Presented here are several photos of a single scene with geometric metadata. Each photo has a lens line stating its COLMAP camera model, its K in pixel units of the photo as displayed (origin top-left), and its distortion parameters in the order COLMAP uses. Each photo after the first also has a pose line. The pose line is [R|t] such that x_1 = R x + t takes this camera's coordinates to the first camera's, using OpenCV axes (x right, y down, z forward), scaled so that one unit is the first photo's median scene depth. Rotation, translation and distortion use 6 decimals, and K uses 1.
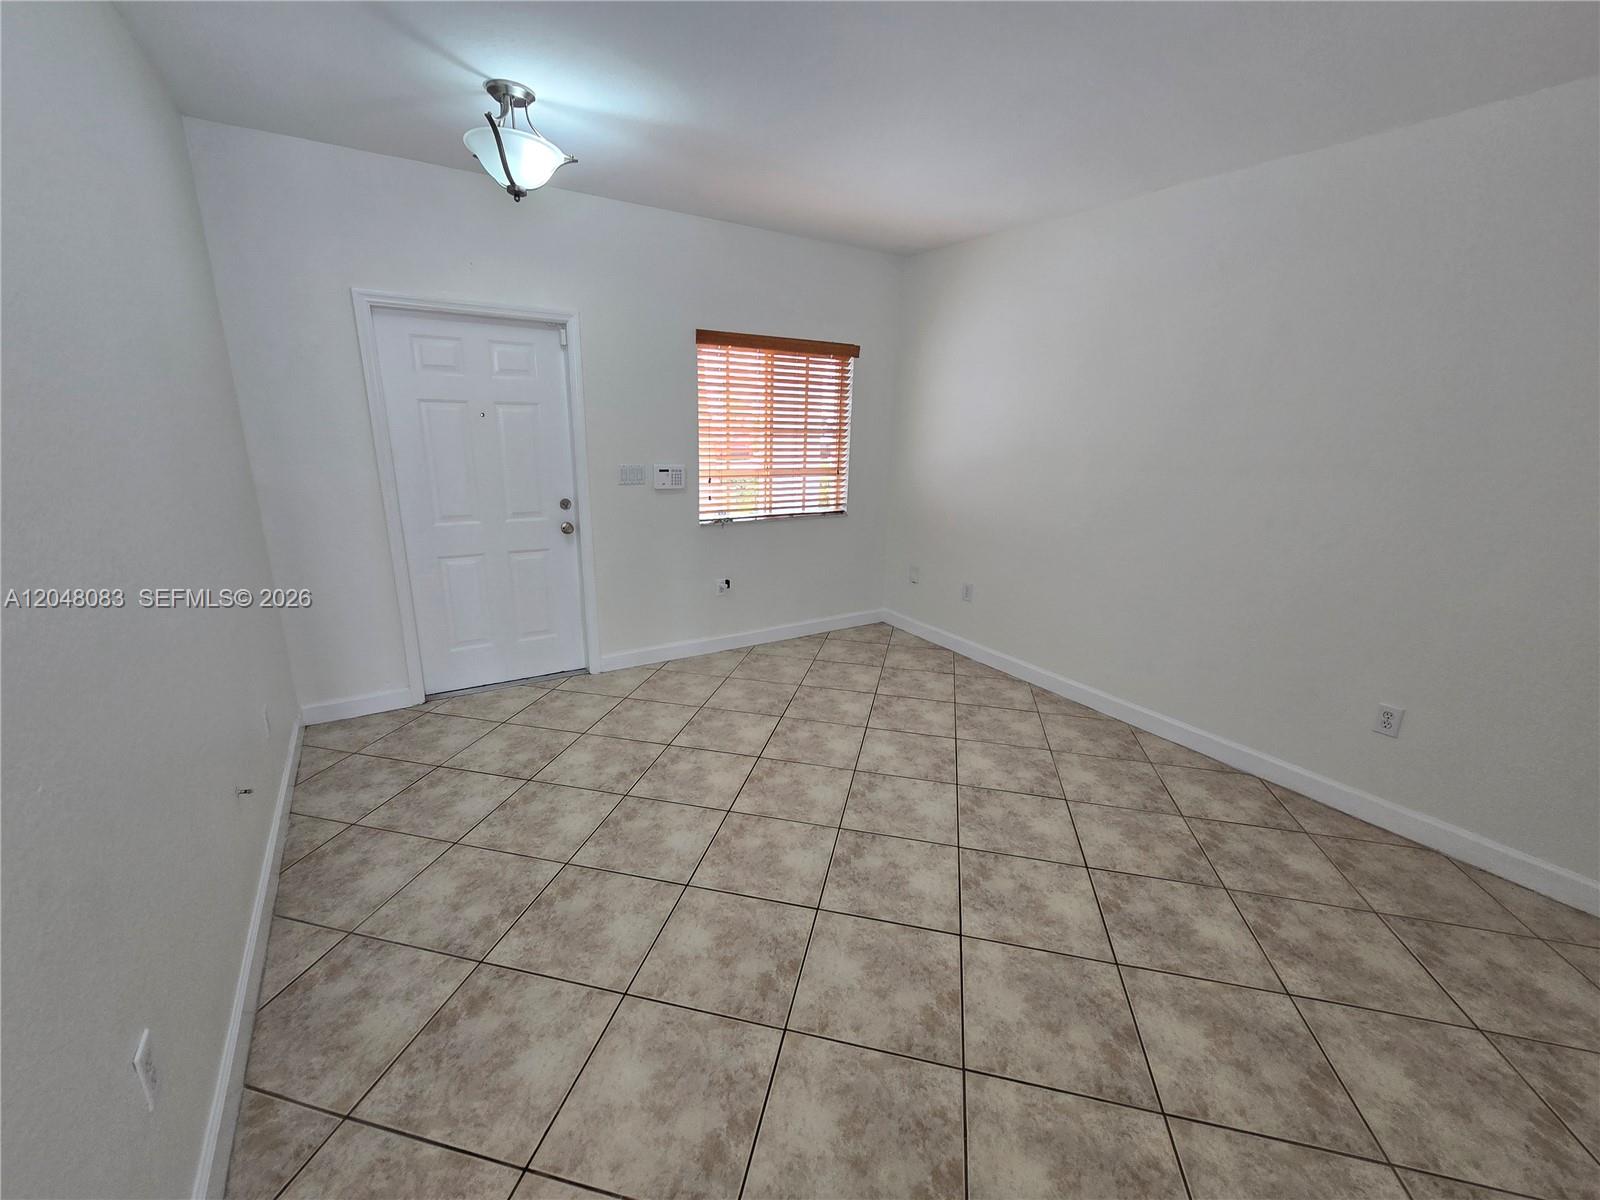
lens RADIAL K [[640.0, 0, 781.9], [0, 640.0, 618.6], [0, 0, 1]] dist [-0.000117, -0.000089]
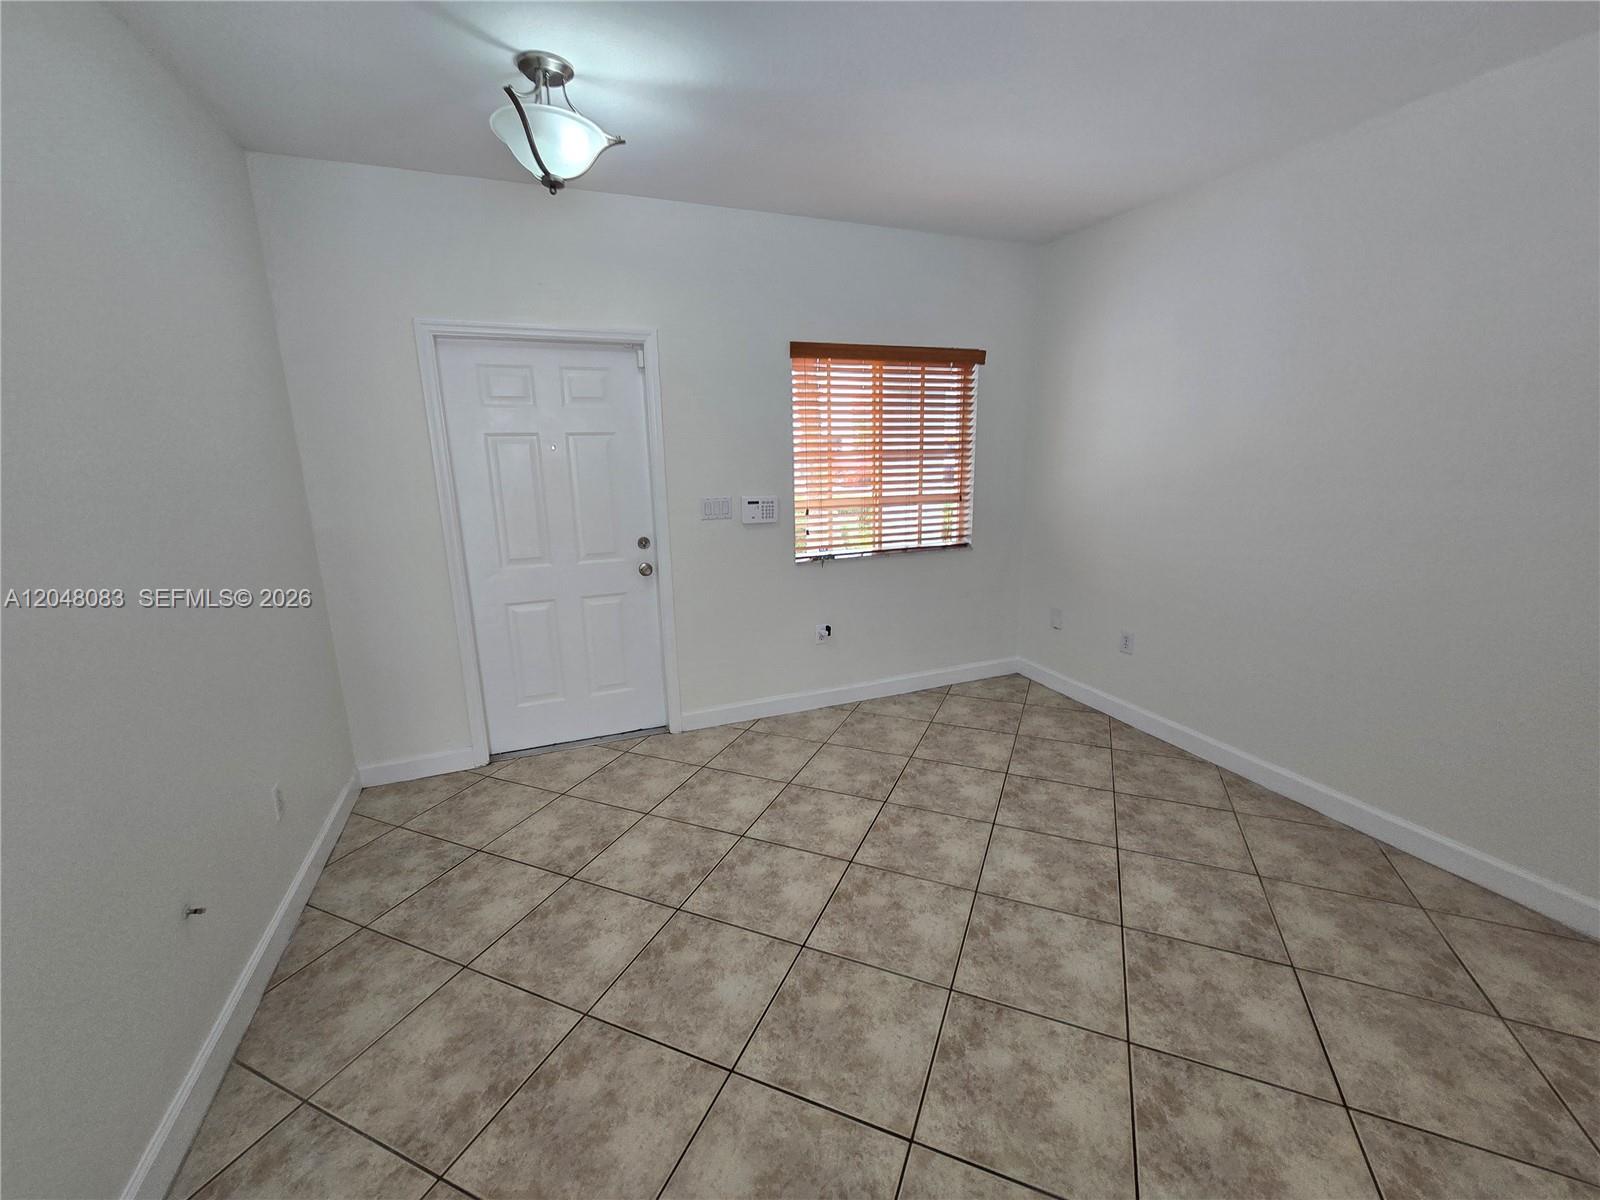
lens RADIAL K [[654.0, 0, 802.6], [0, 654.0, 607.1], [0, 0, 1]] dist [0.000799, -0.000253]
pose [[0.985860, 0.000584, -0.167572, 0.035904], [-0.010644, 0.998193, -0.059141, -0.042503], [0.167235, 0.060088, 0.984084, 0.162400]]
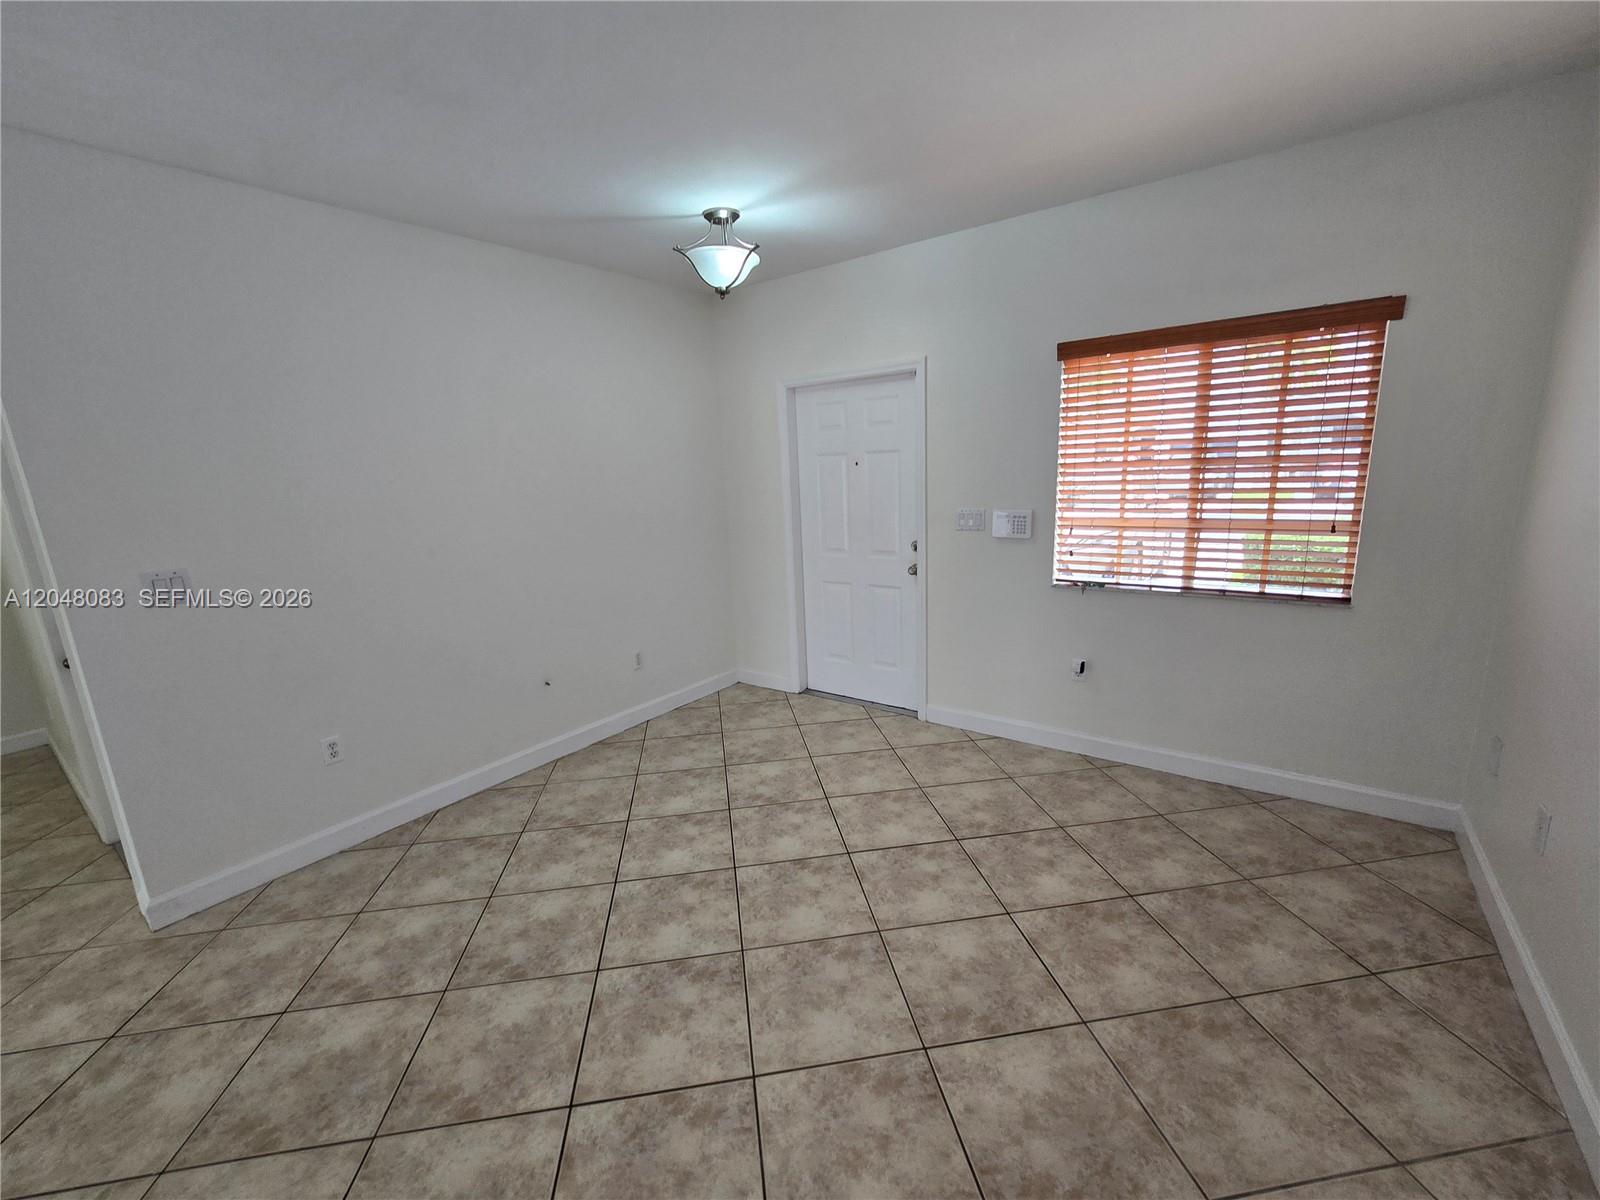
lens RADIAL K [[635.8, 0, 786.2], [0, 635.8, 615.6], [0, 0, 1]] dist [-0.000619, -0.000028]
pose [[0.378024, 0.171452, -0.909781, 0.576521], [-0.226134, 0.970036, 0.088846, -0.128682], [0.897754, 0.172146, 0.405468, 0.477541]]
